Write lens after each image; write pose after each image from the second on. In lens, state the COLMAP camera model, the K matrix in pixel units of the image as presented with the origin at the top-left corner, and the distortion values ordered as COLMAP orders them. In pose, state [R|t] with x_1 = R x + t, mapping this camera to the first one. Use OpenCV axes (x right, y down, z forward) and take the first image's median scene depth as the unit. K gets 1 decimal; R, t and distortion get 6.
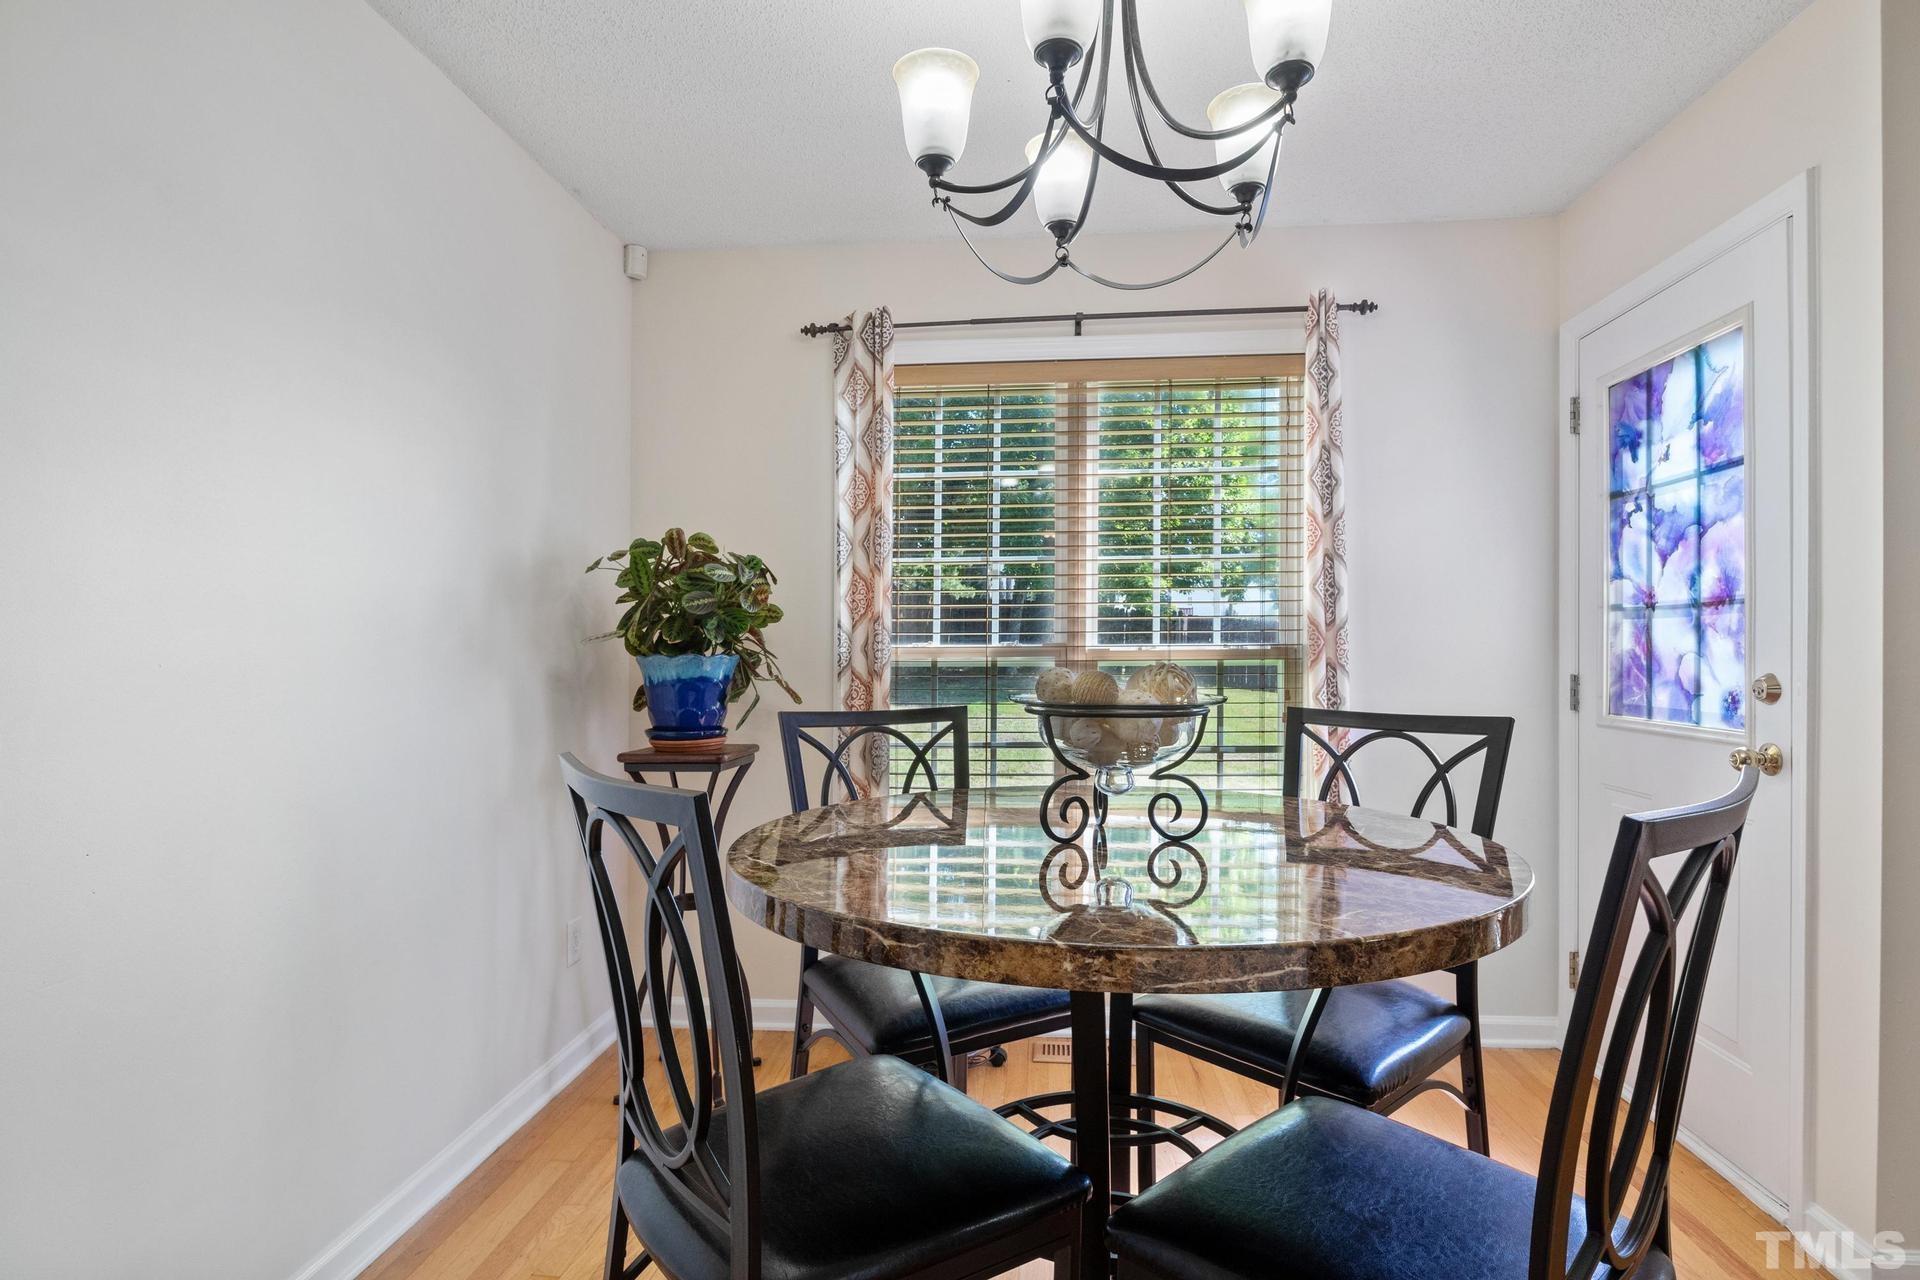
lens RADIAL K [[980.0, 0, 962.6], [0, 980.0, 652.1], [0, 0, 1]] dist [0.001231, 0.000145]
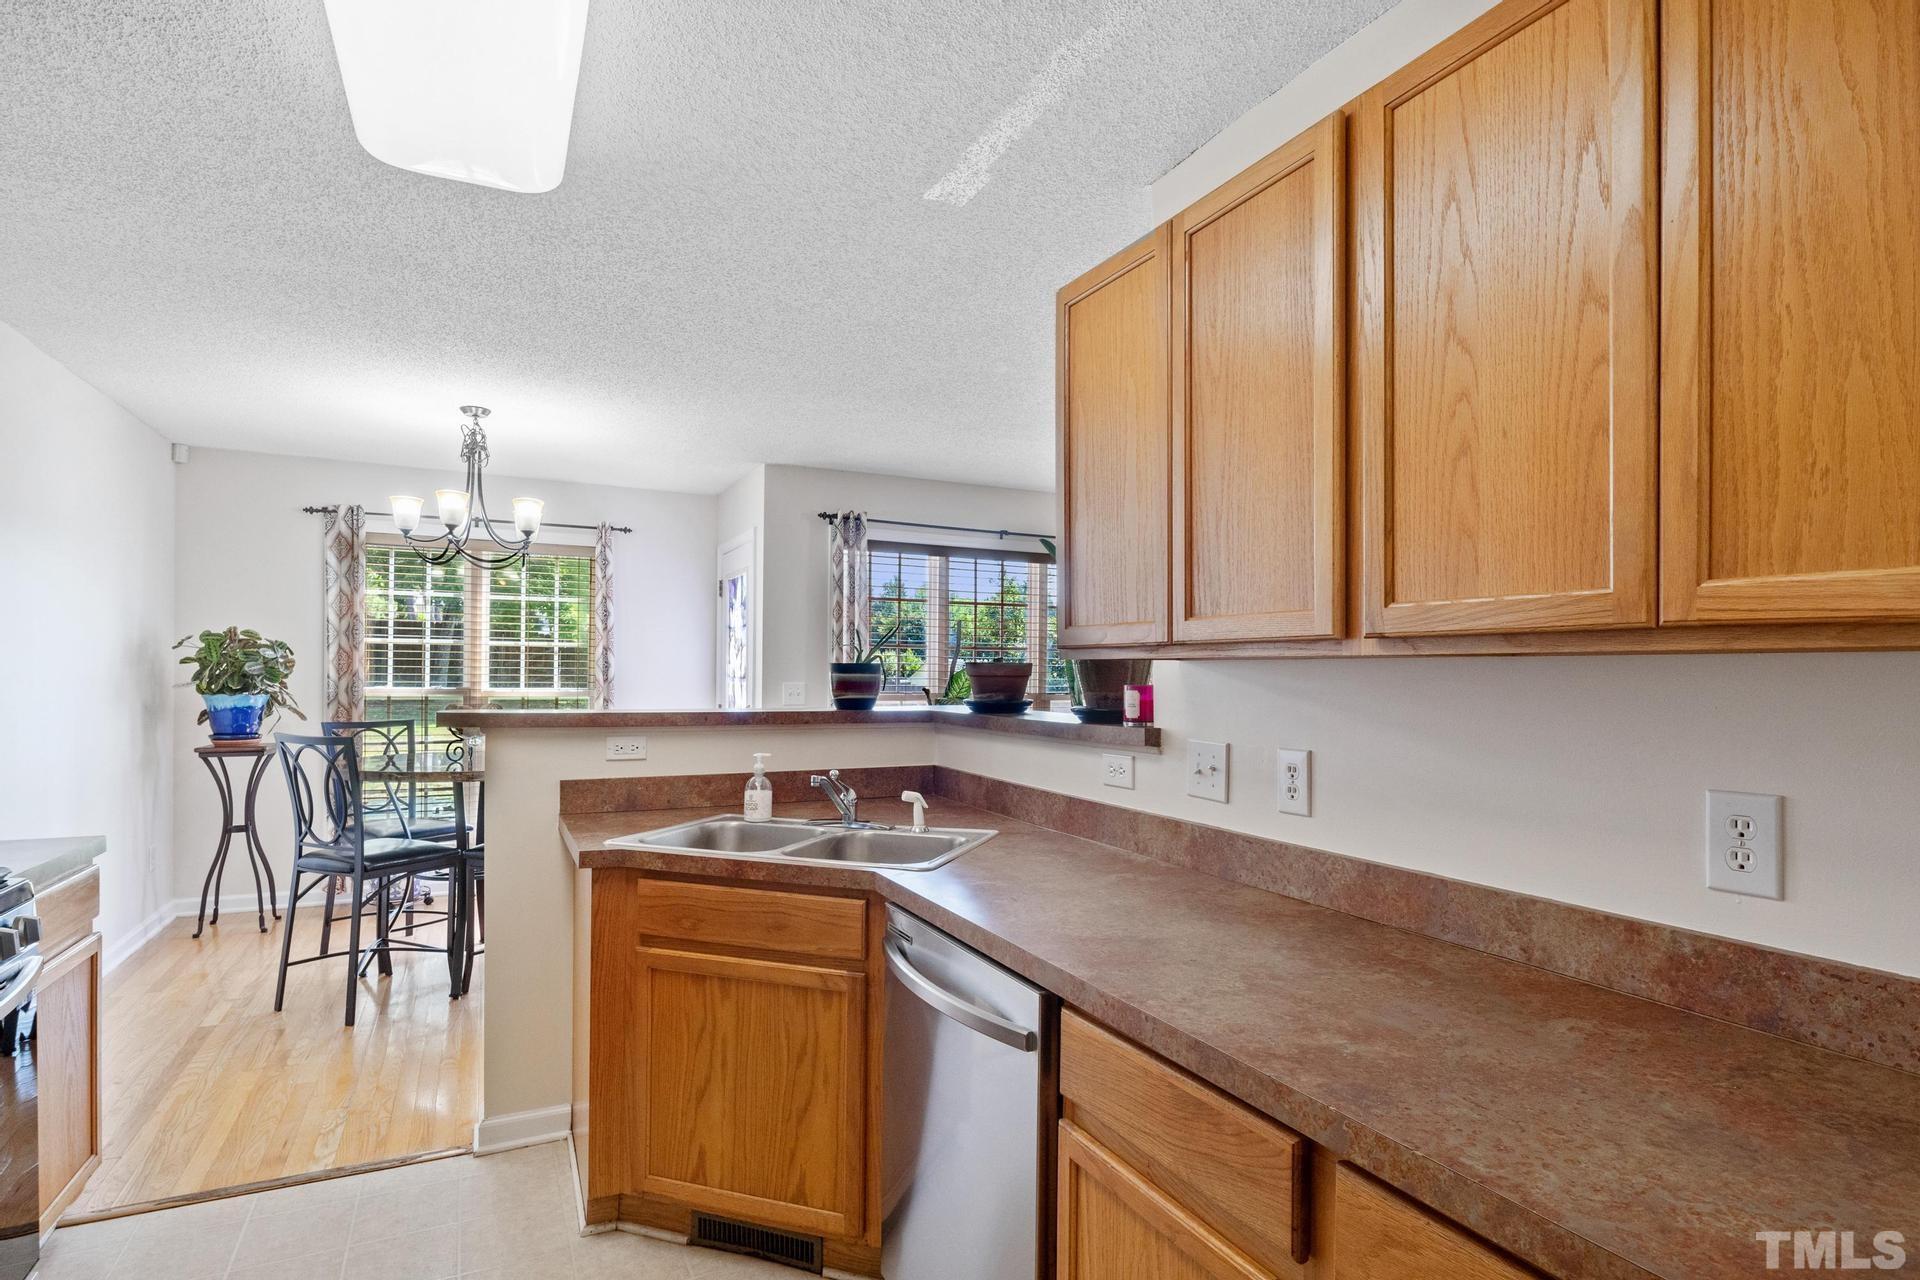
lens RADIAL K [[980.0, 0, 951.2], [0, 980.0, 701.6], [0, 0, 1]] dist [0.001231, 0.000145]
pose [[0.863231, -0.000455, 0.504809, -0.051231], [-0.012414, 0.999678, 0.022129, -0.037830], [-0.504656, -0.025369, 0.862948, -1.187858]]
